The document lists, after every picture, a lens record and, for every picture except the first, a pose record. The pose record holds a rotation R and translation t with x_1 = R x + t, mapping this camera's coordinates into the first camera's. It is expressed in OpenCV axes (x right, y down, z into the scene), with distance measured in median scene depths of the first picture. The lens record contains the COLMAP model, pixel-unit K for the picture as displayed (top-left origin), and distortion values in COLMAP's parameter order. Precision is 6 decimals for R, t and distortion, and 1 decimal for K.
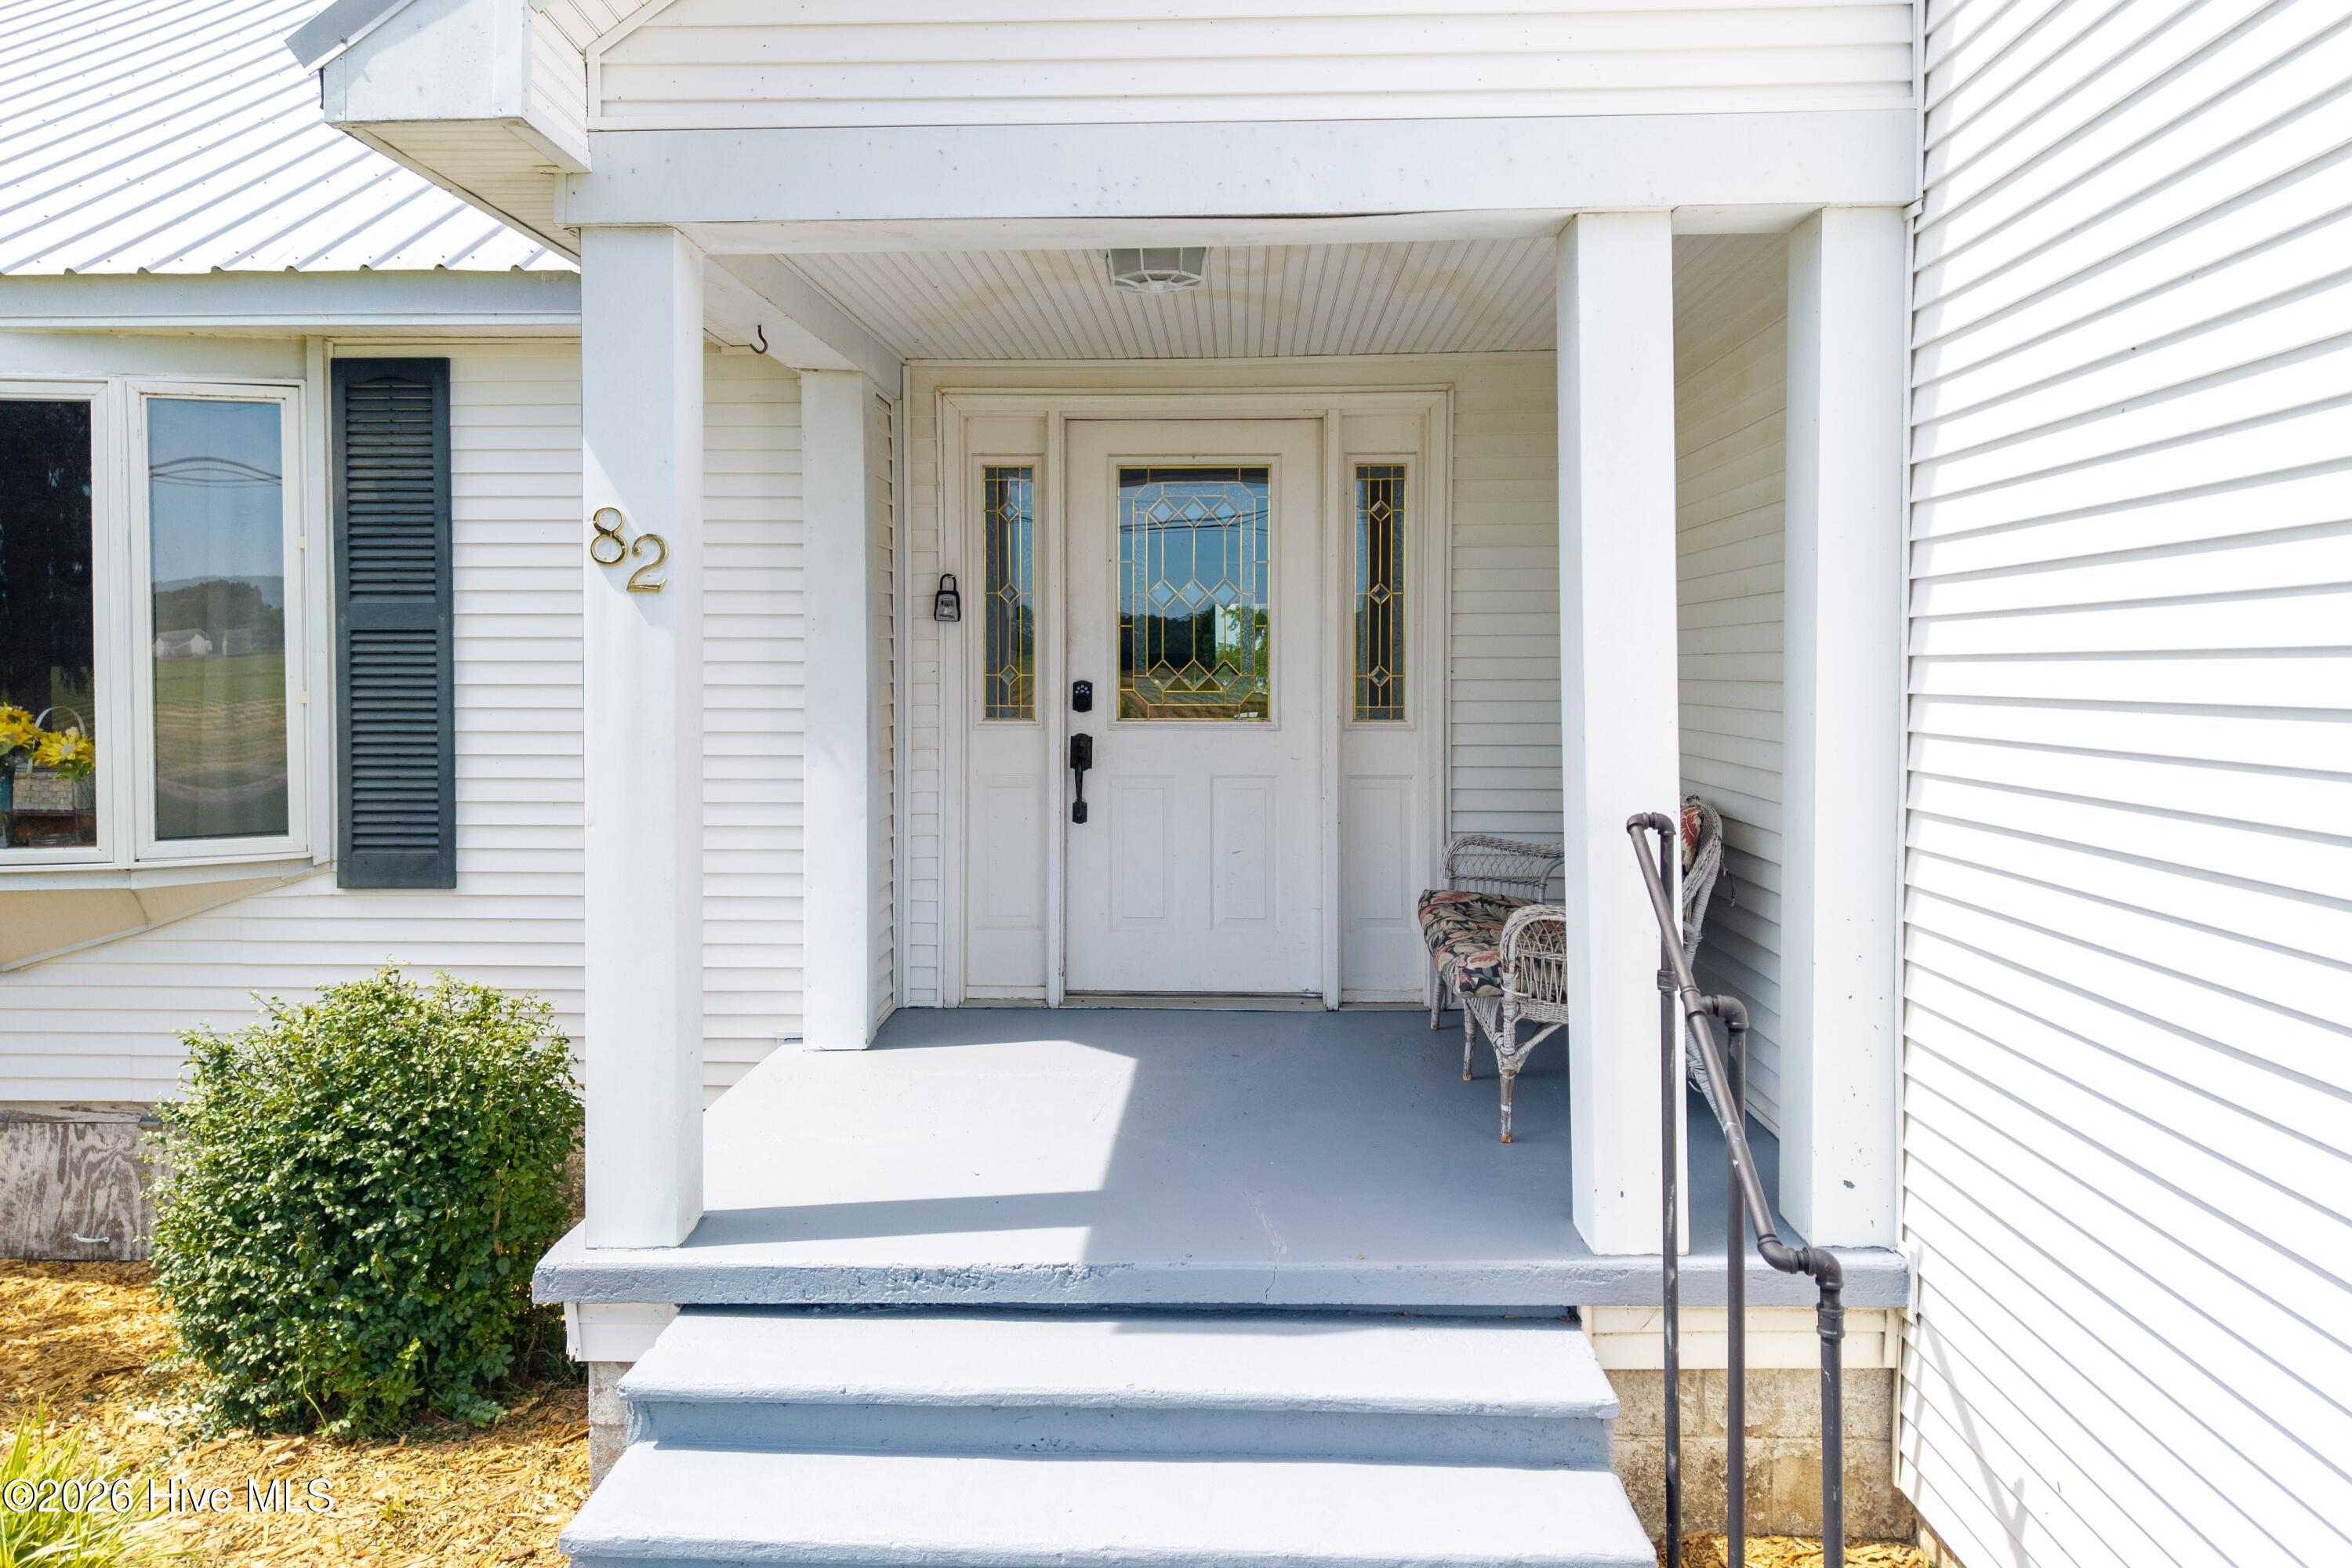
lens RADIAL K [[1568.6, 0, 1183.9], [0, 1568.6, 713.9], [0, 0, 1]] dist [-0.004580, -0.003916]
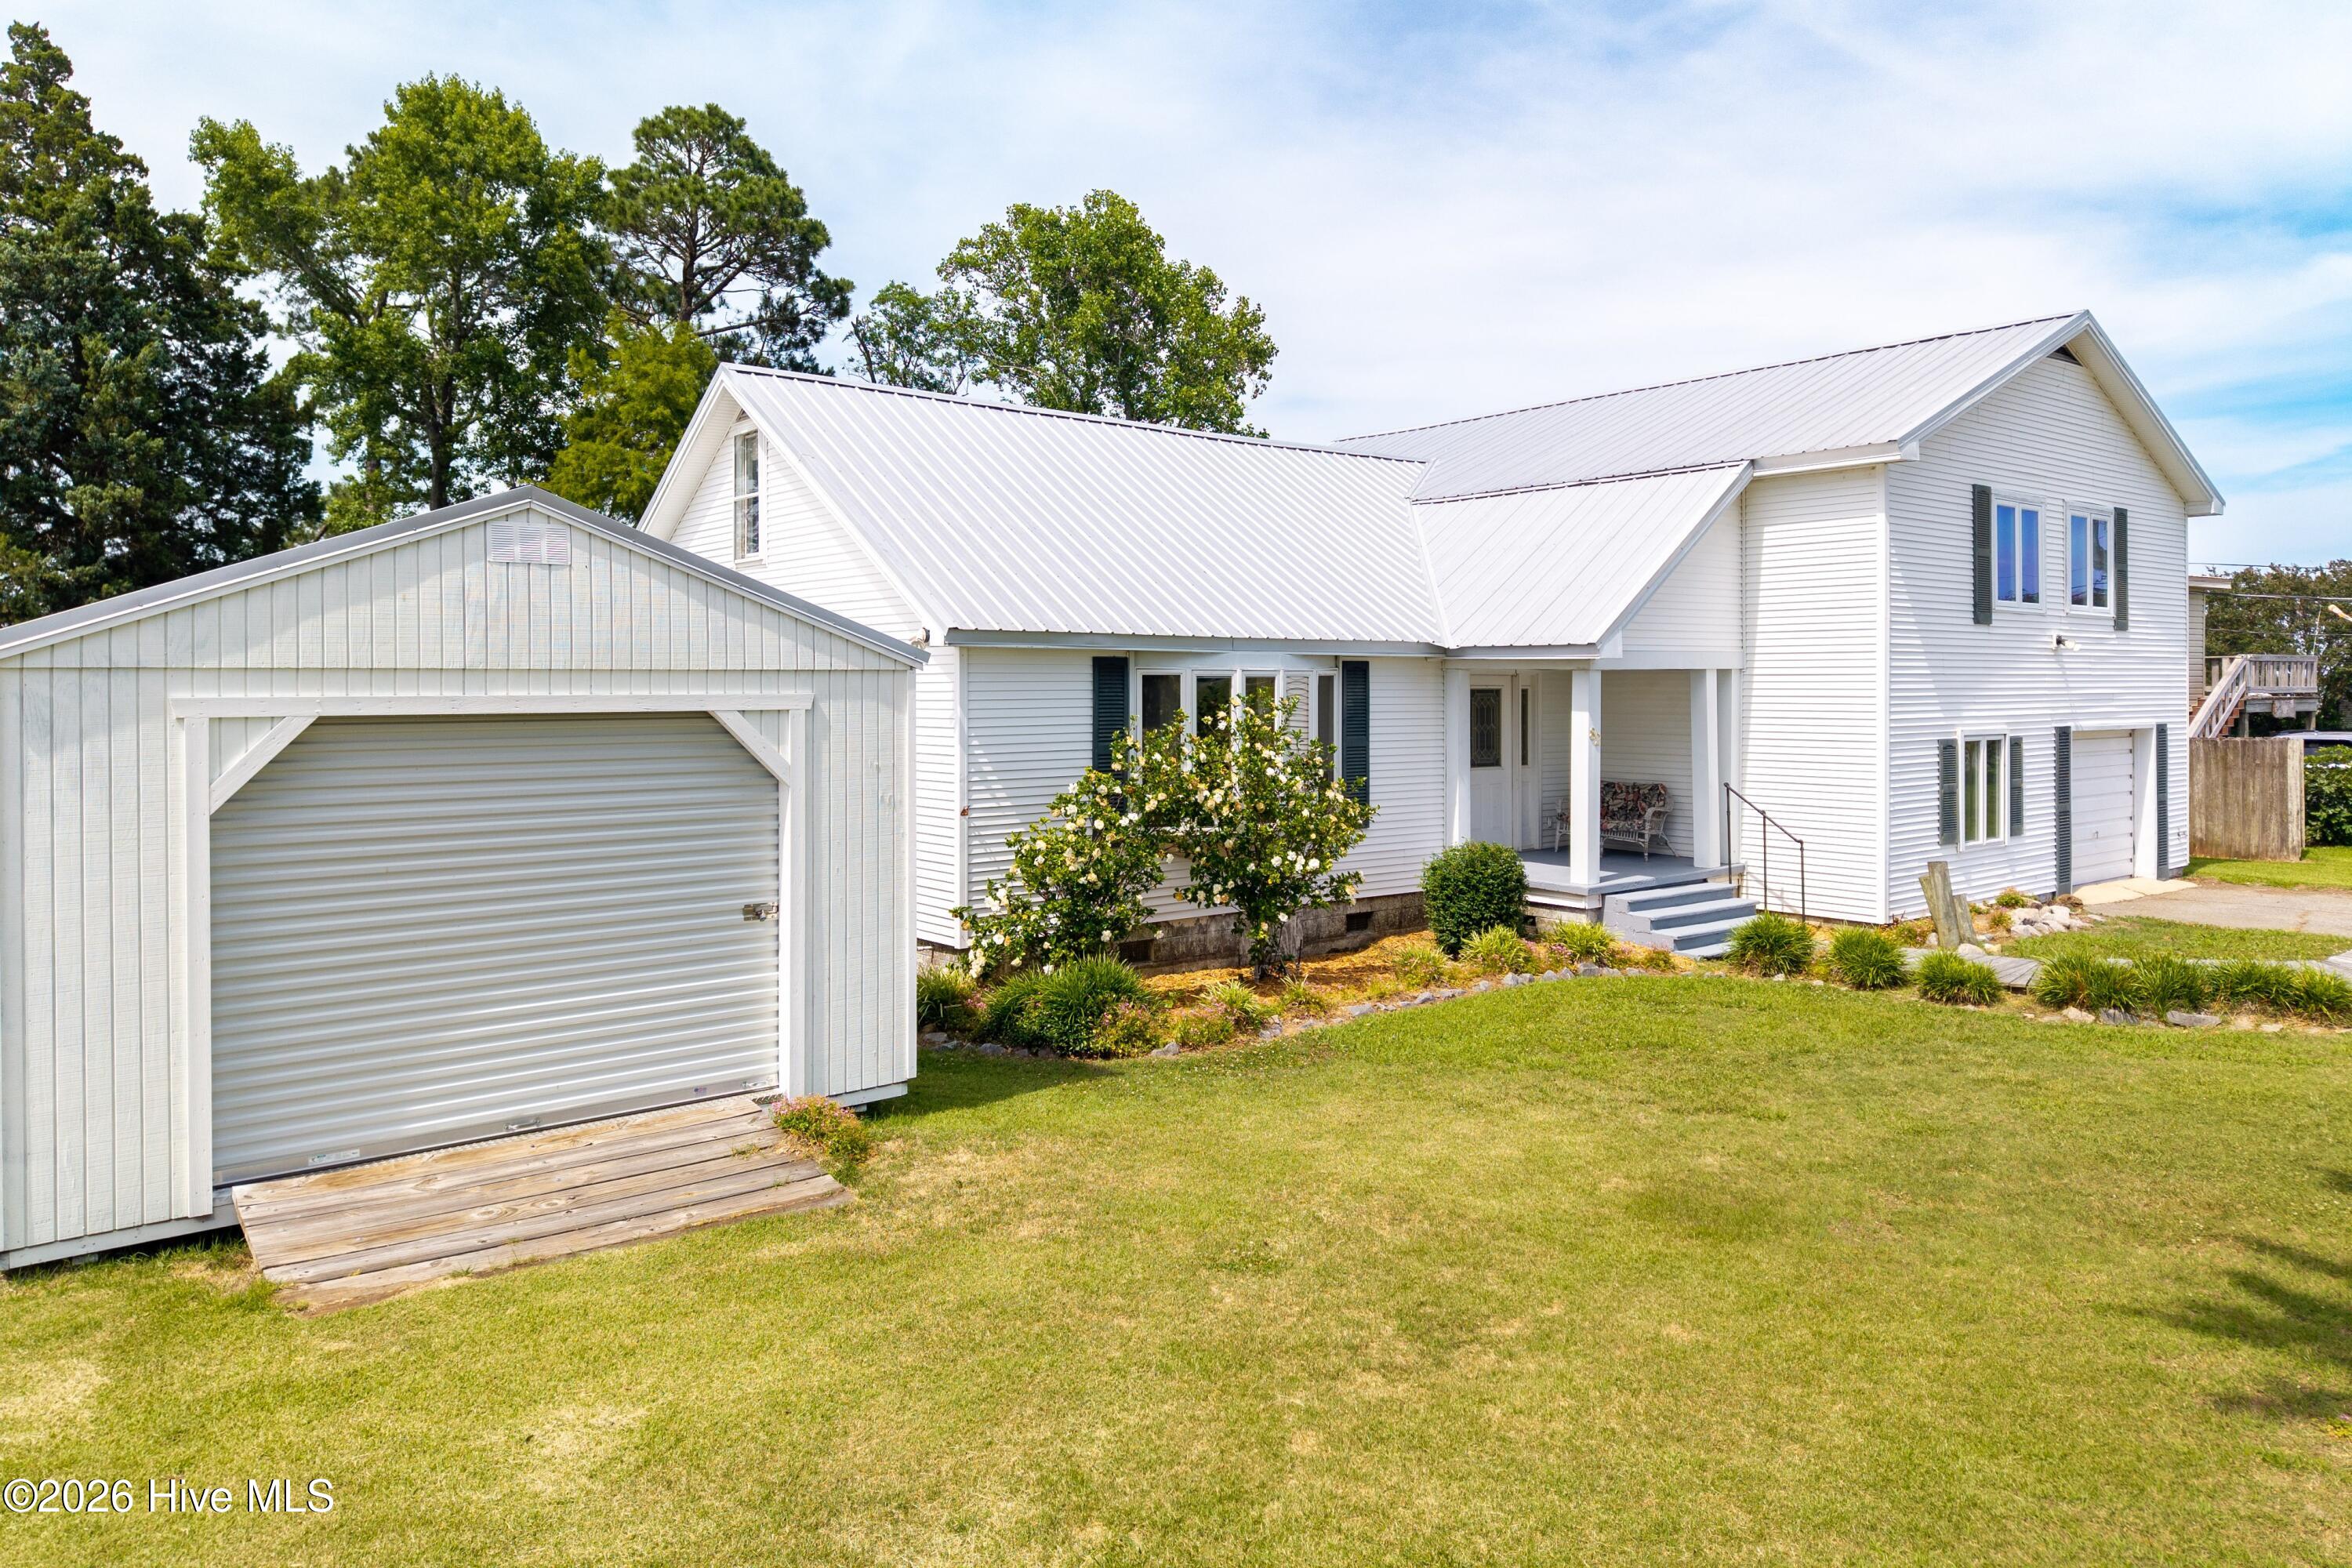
lens RADIAL K [[1565.2, 0, 1182.9], [0, 1565.2, 693.4], [0, 0, 1]] dist [0.039312, -0.044927]
pose [[0.759742, -0.004871, 0.650207, -2.806807], [0.018205, 0.999739, -0.013783, -0.123670], [-0.649970, 0.022309, 0.759632, -1.161737]]
